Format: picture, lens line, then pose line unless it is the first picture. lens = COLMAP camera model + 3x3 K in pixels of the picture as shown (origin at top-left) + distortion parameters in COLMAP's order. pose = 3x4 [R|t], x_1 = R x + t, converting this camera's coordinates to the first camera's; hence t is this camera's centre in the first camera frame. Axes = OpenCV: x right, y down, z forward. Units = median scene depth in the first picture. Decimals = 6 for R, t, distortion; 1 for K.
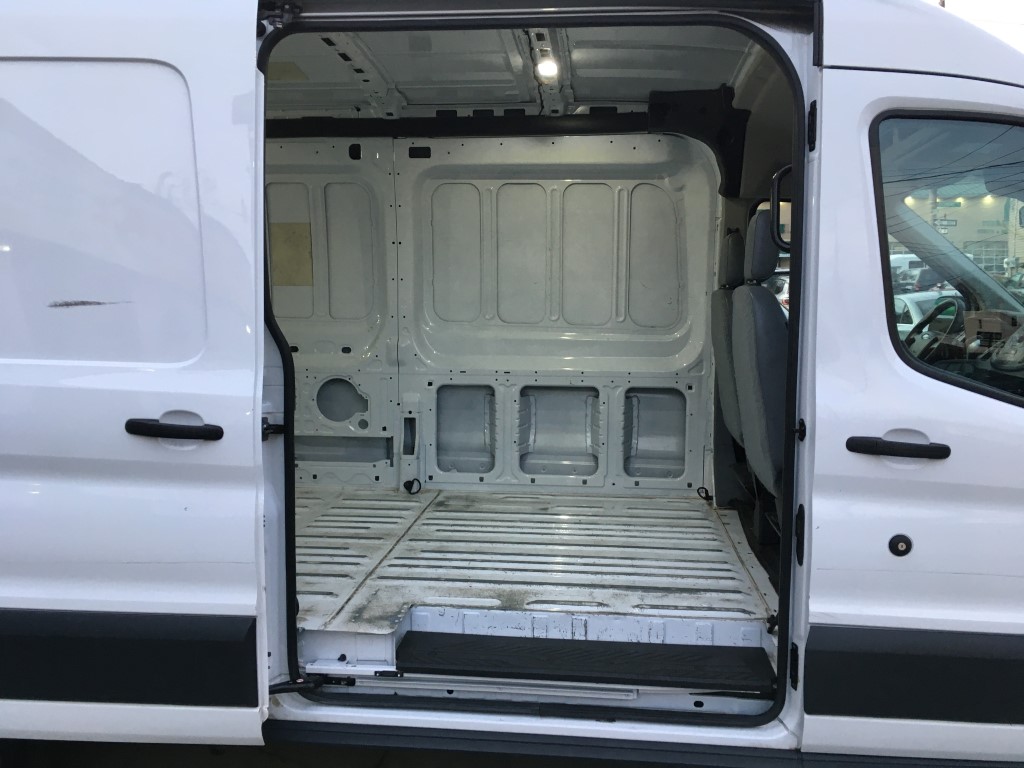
lens RADIAL K [[864.1, 0, 512.0], [0, 864.1, 384.0], [0, 0, 1]] dist [0.099803, -0.144858]
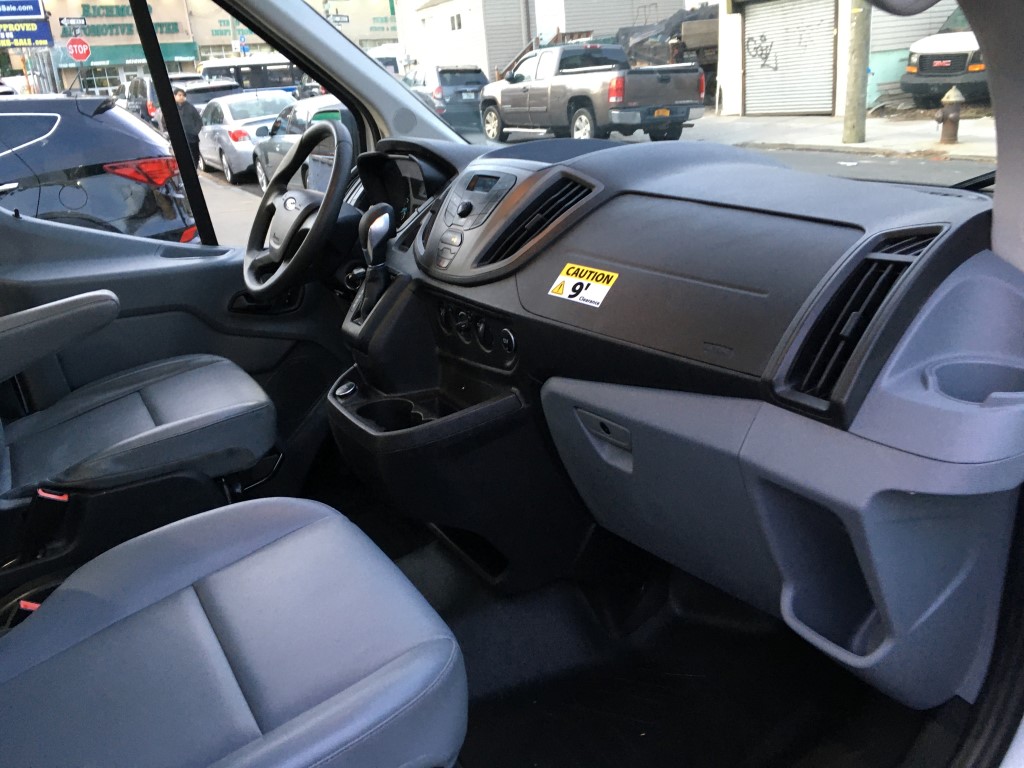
lens RADIAL K [[864.1, 0, 512.0], [0, 864.1, 384.0], [0, 0, 1]] dist [0.099803, -0.144858]
pose [[0.807930, -0.232875, 0.541312, 0.297780], [0.115643, 0.963396, 0.241856, -0.063016], [-0.577820, -0.132804, 0.805287, 0.547543]]
